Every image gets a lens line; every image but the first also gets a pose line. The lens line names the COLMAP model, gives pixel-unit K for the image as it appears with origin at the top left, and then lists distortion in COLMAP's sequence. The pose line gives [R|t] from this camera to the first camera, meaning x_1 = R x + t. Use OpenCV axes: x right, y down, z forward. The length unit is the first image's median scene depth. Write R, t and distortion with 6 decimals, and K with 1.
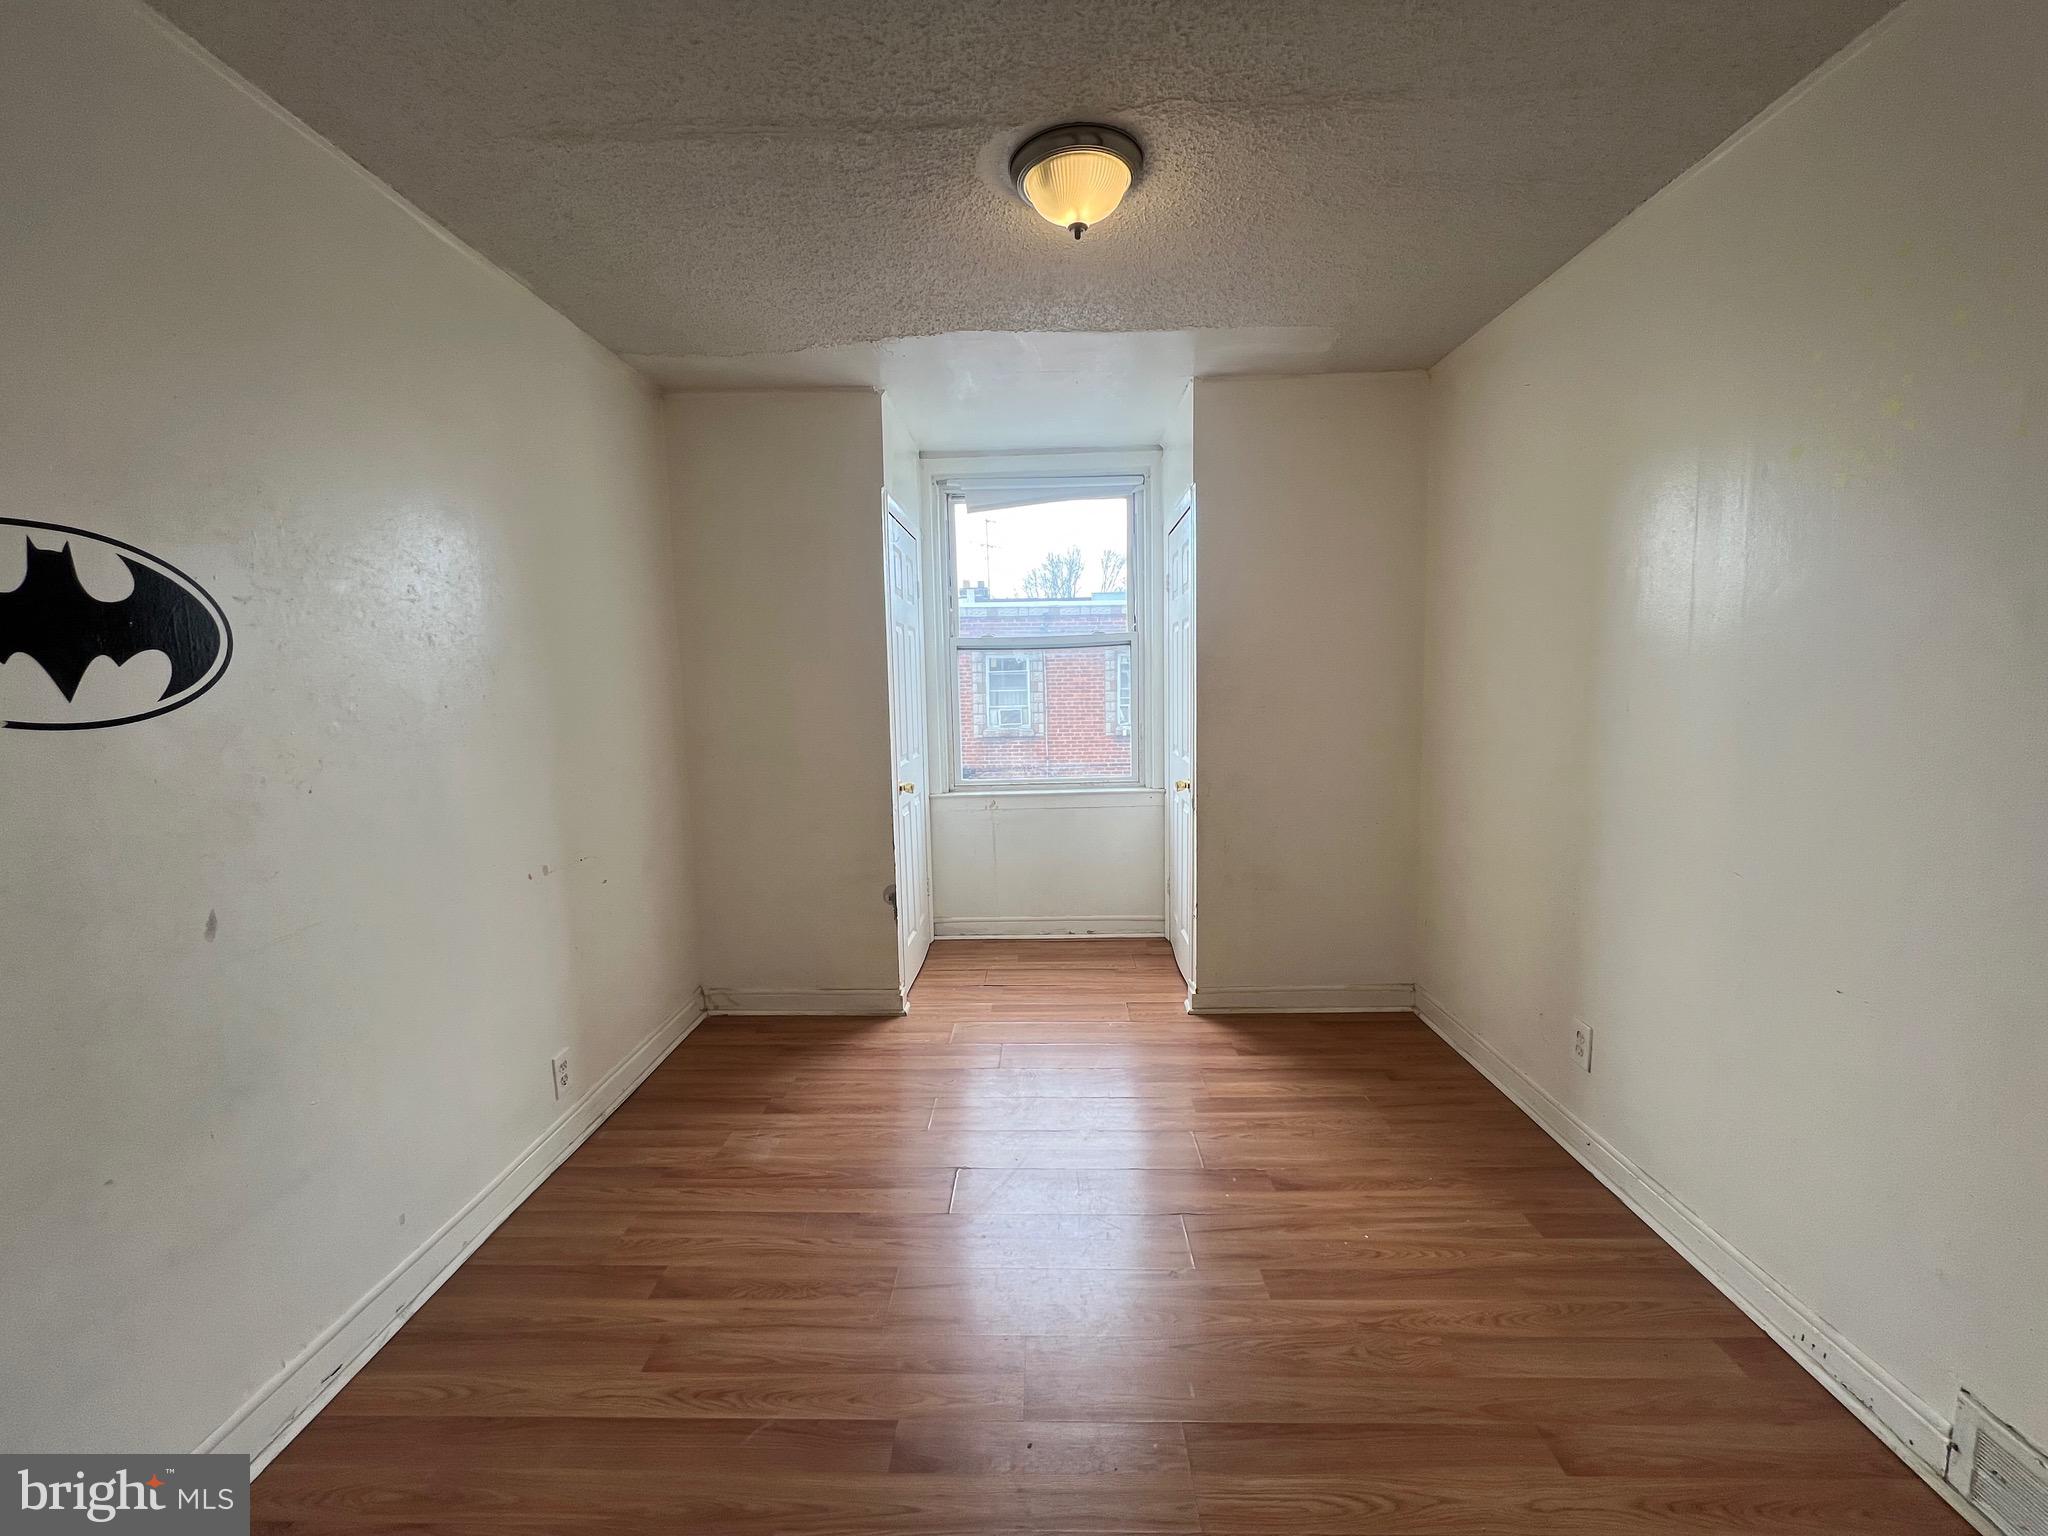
lens RADIAL K [[815.6, 0, 1025.3], [0, 815.6, 766.2], [0, 0, 1]] dist [-0.004311, 0.001453]
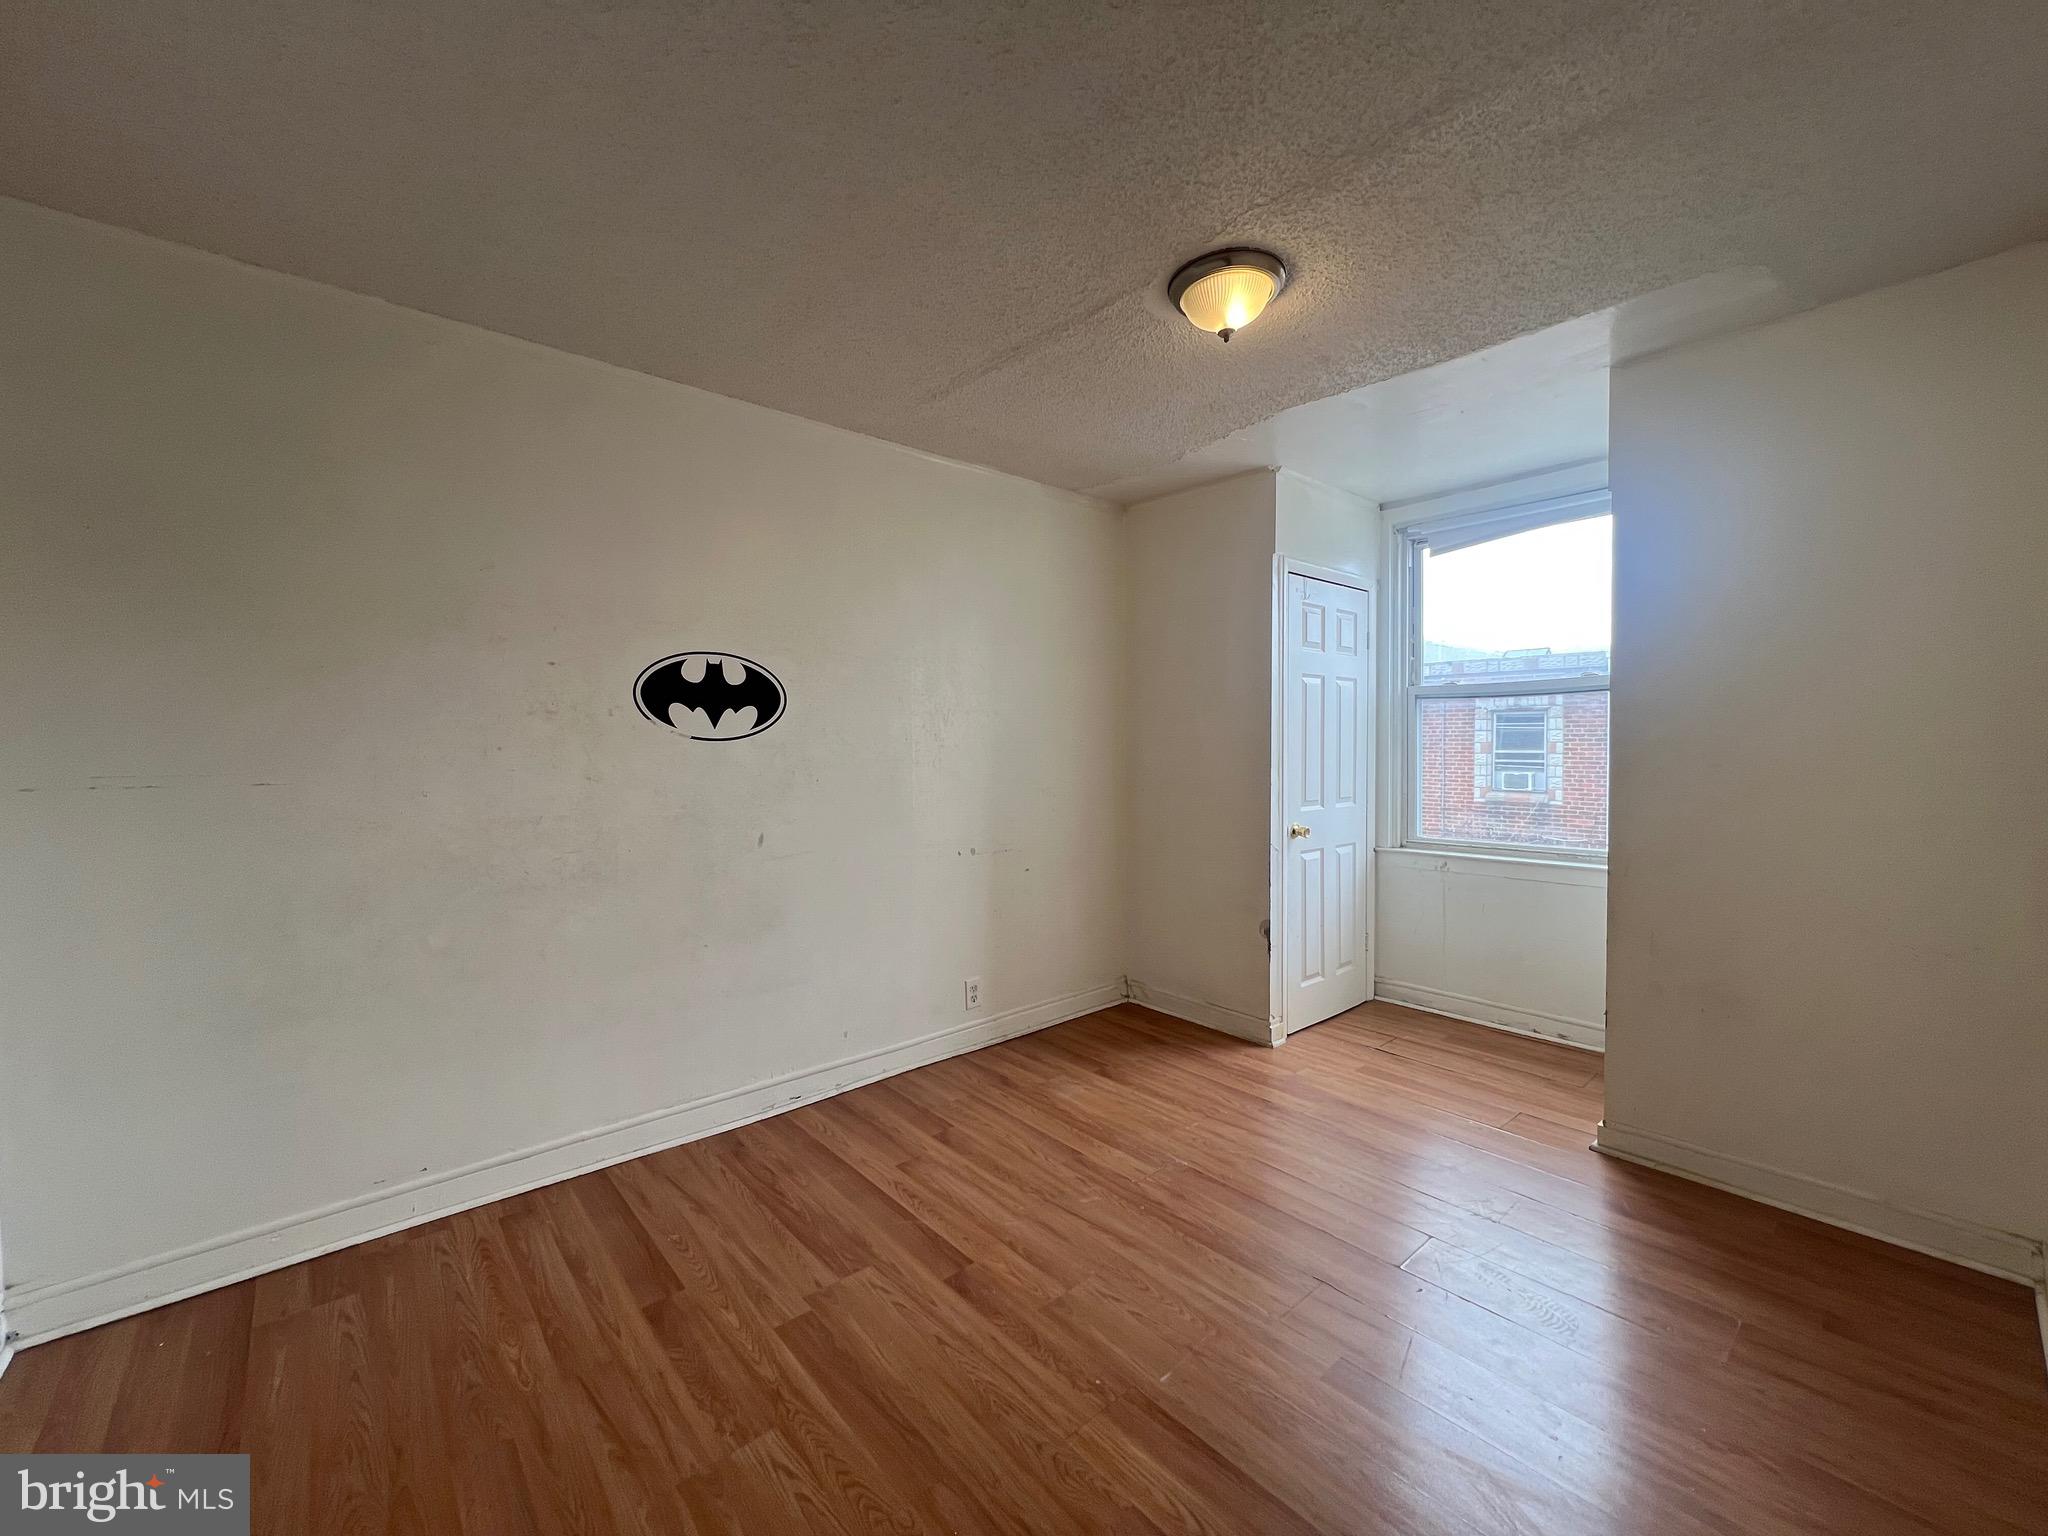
lens RADIAL K [[815.6, 0, 1026.3], [0, 815.6, 766.4], [0, 0, 1]] dist [-0.004311, 0.001453]
pose [[0.679949, 0.038509, -0.732247, 0.464919], [-0.088775, 0.995598, -0.030075, 0.007474], [0.727865, 0.085455, 0.680375, 0.036815]]
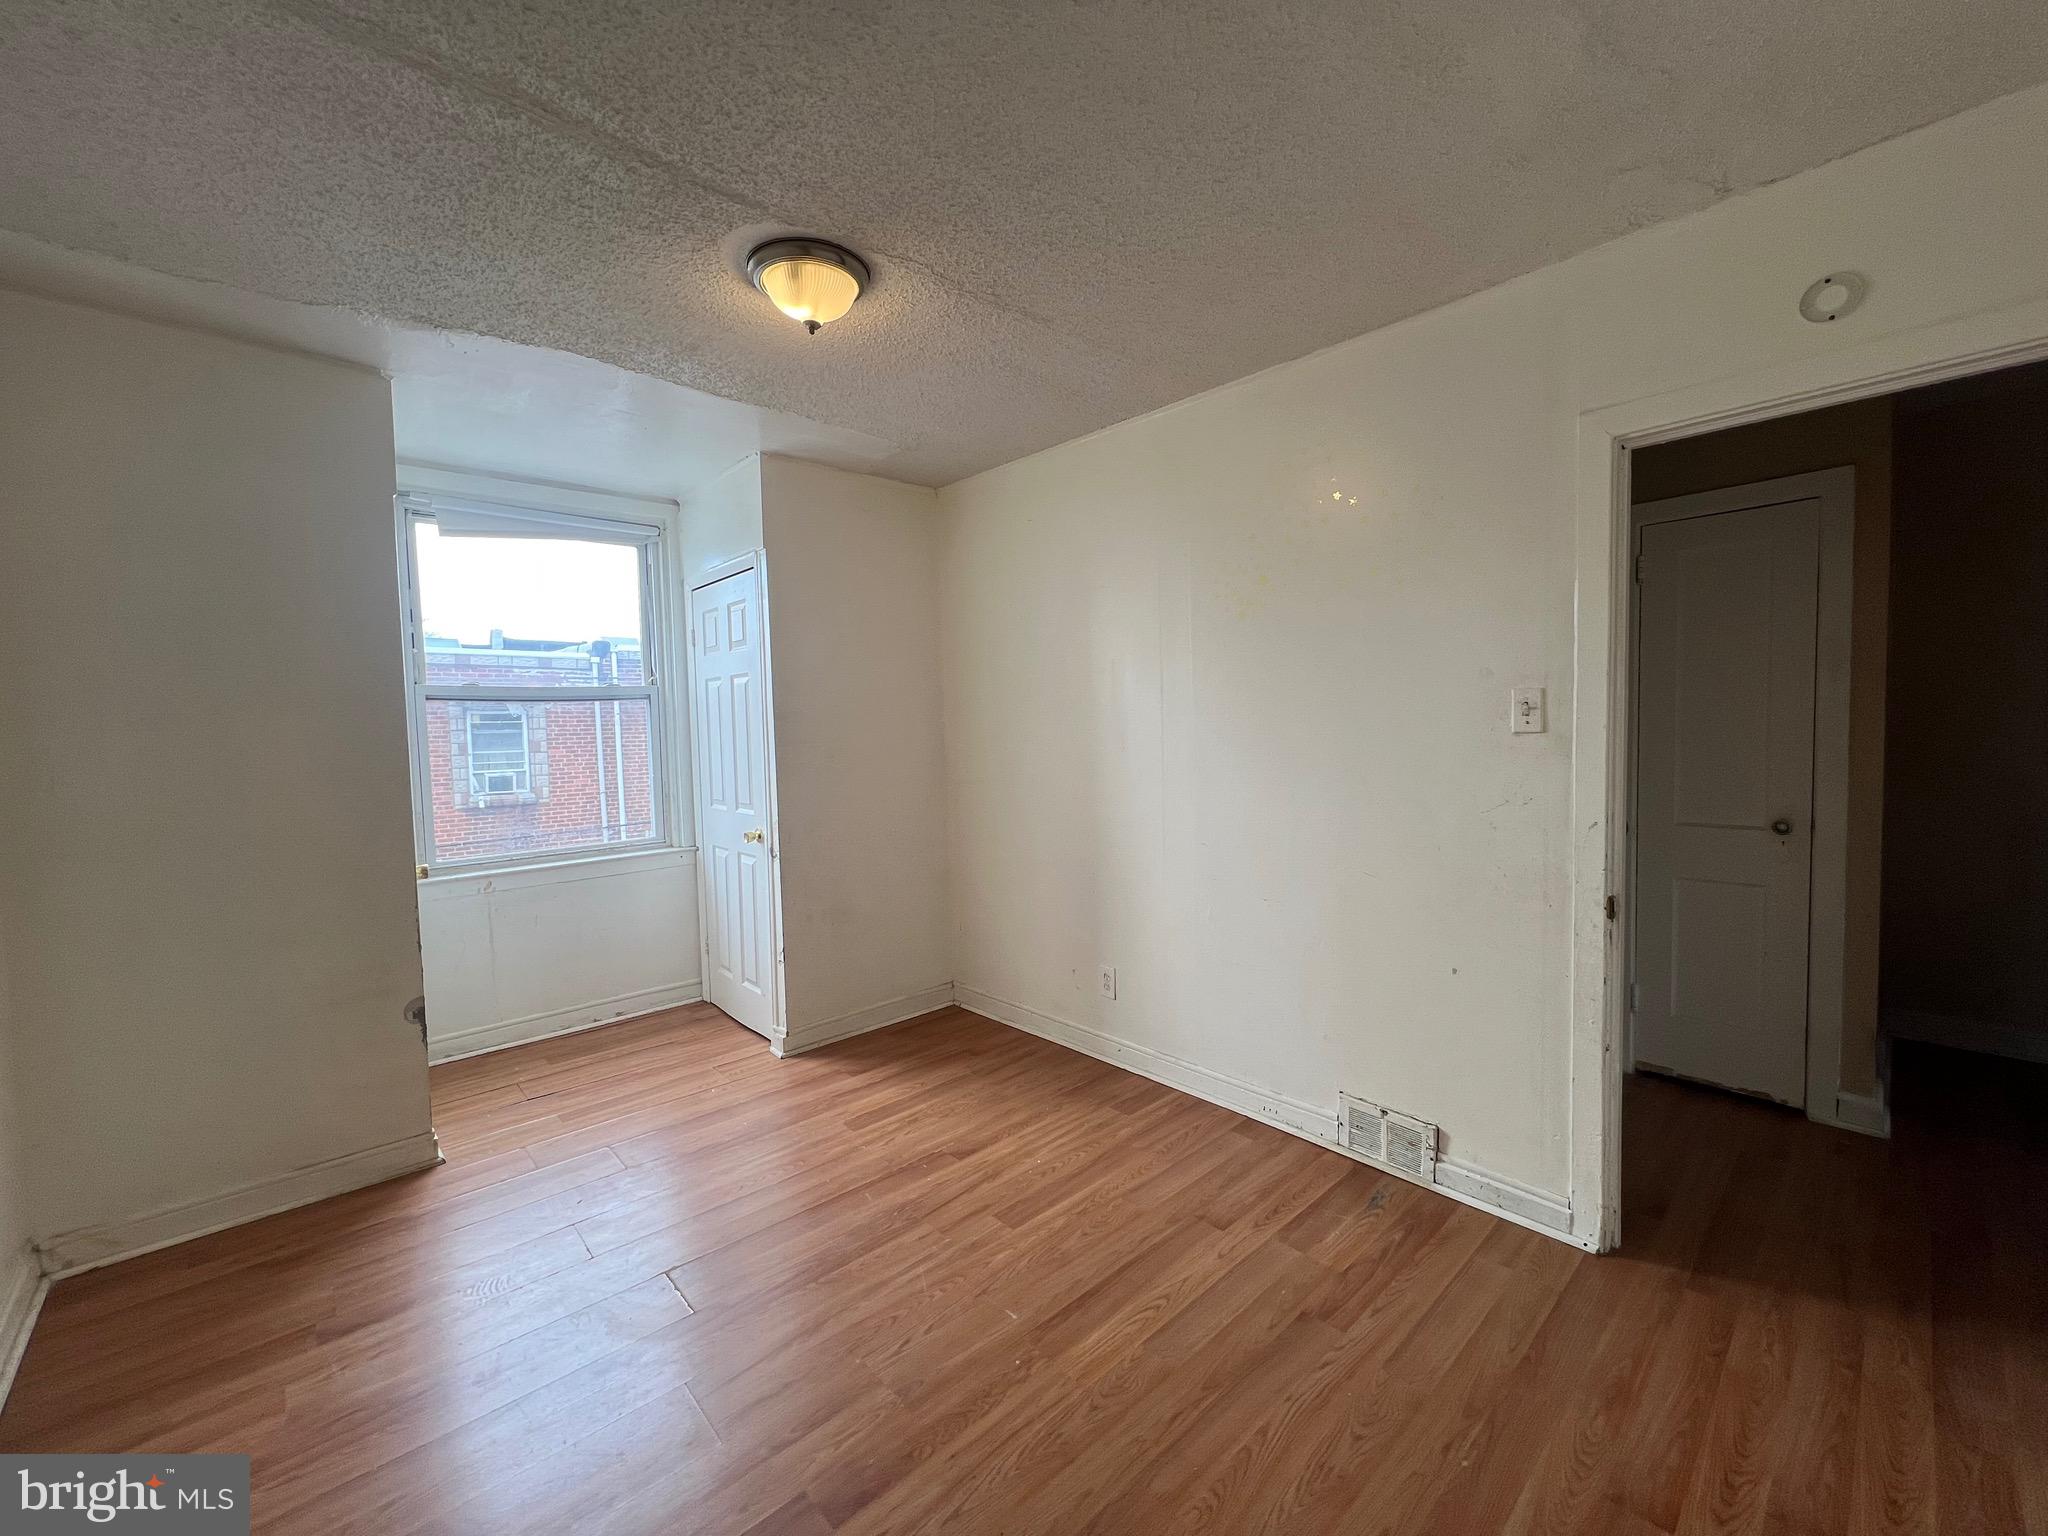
lens RADIAL K [[815.6, 0, 1018.8], [0, 815.6, 769.4], [0, 0, 1]] dist [-0.004311, 0.001453]
pose [[0.721888, -0.035564, 0.691095, -0.328693], [0.084410, 0.995747, -0.036929, 0.006767], [-0.686842, 0.084994, 0.721820, 0.032151]]
